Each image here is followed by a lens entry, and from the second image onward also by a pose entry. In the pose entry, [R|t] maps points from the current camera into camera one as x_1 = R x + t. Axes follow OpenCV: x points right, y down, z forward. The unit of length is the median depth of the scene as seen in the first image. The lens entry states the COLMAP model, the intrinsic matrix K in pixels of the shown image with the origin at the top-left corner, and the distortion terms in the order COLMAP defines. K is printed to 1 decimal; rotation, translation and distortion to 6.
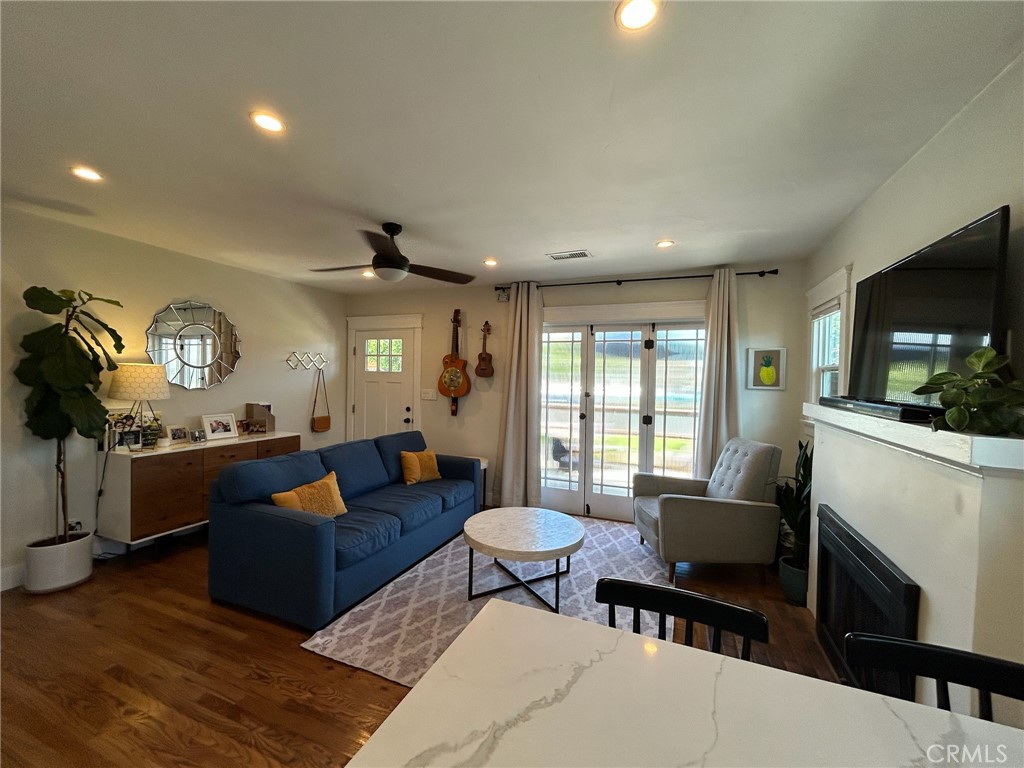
lens RADIAL K [[414.7, 0, 512.0], [0, 414.7, 384.0], [0, 0, 1]] dist [-0.002951, 0.001222]
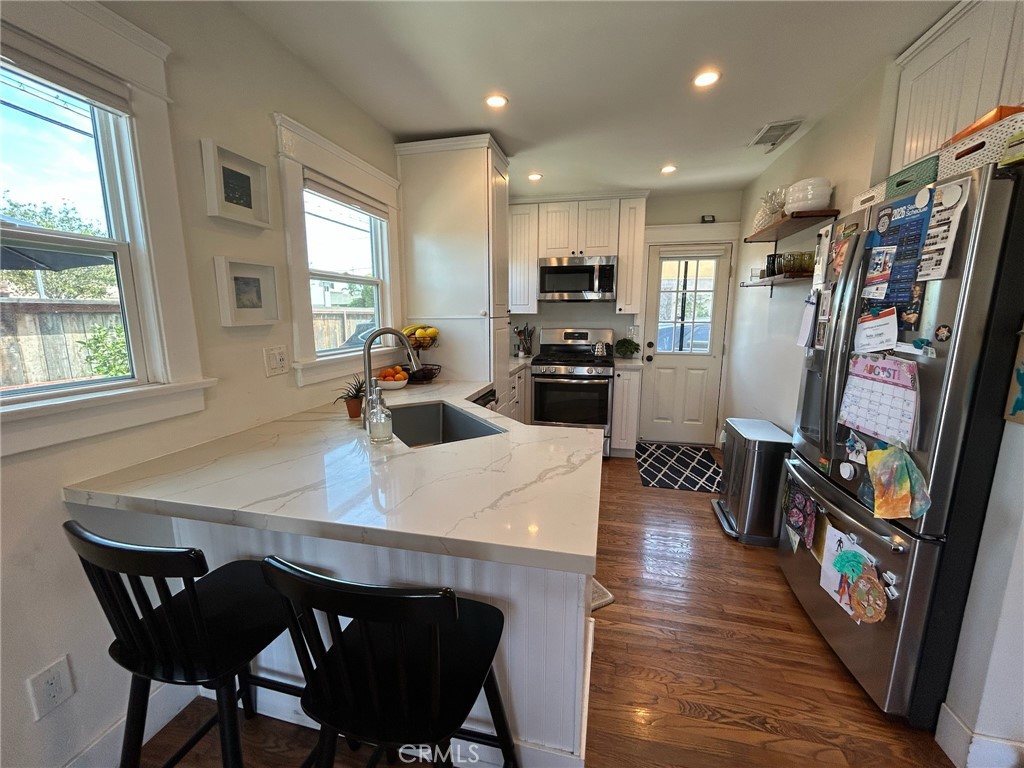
lens RADIAL K [[414.7, 0, 513.7], [0, 414.7, 384.4], [0, 0, 1]] dist [-0.002951, 0.001222]
pose [[-0.987367, 0.001503, -0.158443, 0.067340], [-0.028359, 0.982133, 0.186040, 0.013337], [0.155892, 0.188183, -0.969683, 0.488905]]
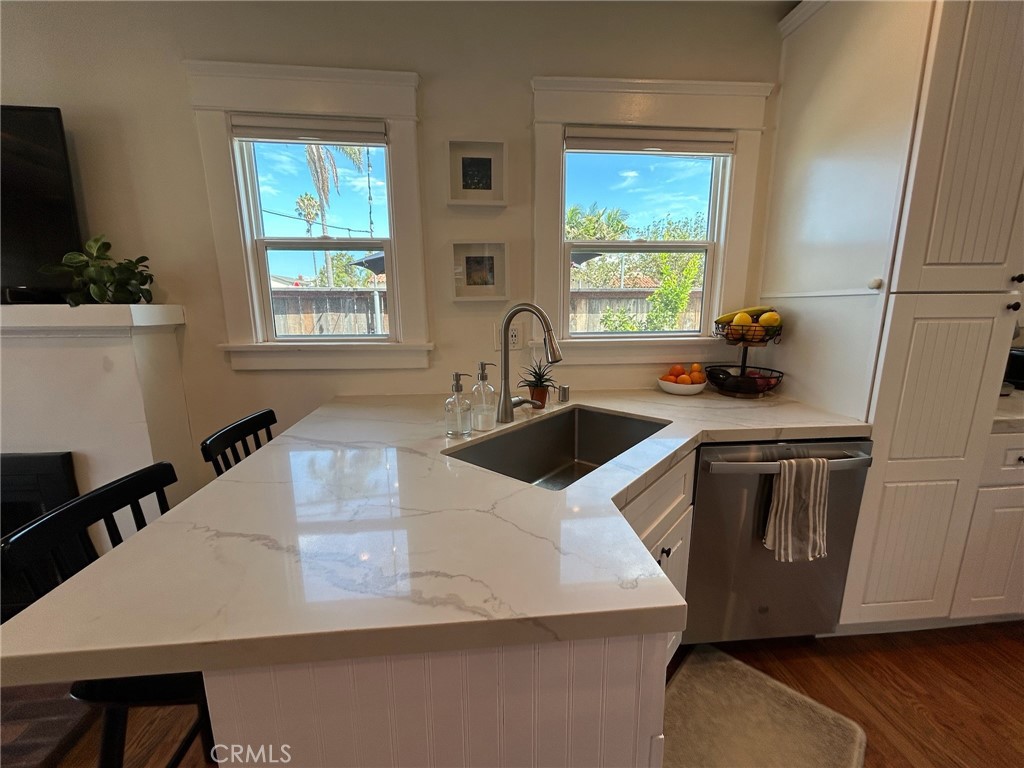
lens RADIAL K [[414.7, 0, 511.5], [0, 414.7, 383.3], [0, 0, 1]] dist [-0.002951, 0.001222]
pose [[-0.459933, -0.191452, 0.867068, -0.203195], [0.011745, 0.975082, 0.221533, 0.030103], [-0.887876, 0.112074, -0.446224, 0.173228]]
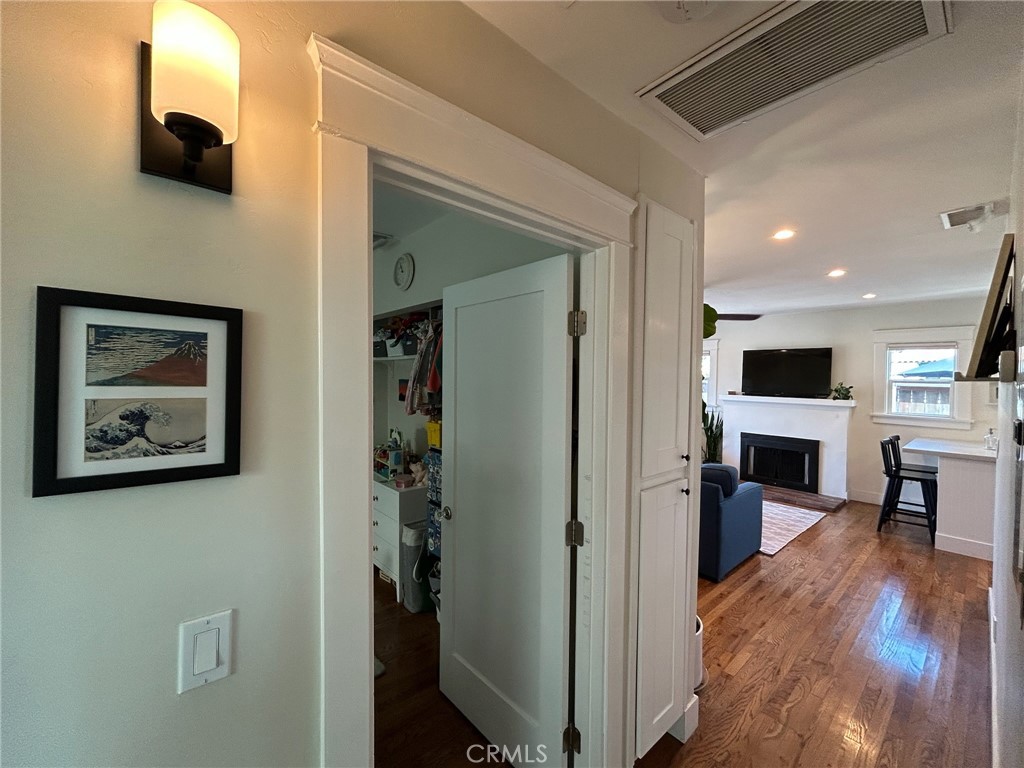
lens RADIAL K [[414.7, 0, 507.9], [0, 414.7, 383.1], [0, 0, 1]] dist [-0.002951, 0.001222]
pose [[0.462655, -0.032320, 0.885949, -1.570173], [0.016582, 0.999476, 0.027802, -0.086021], [-0.886383, 0.001828, 0.462949, 0.737621]]
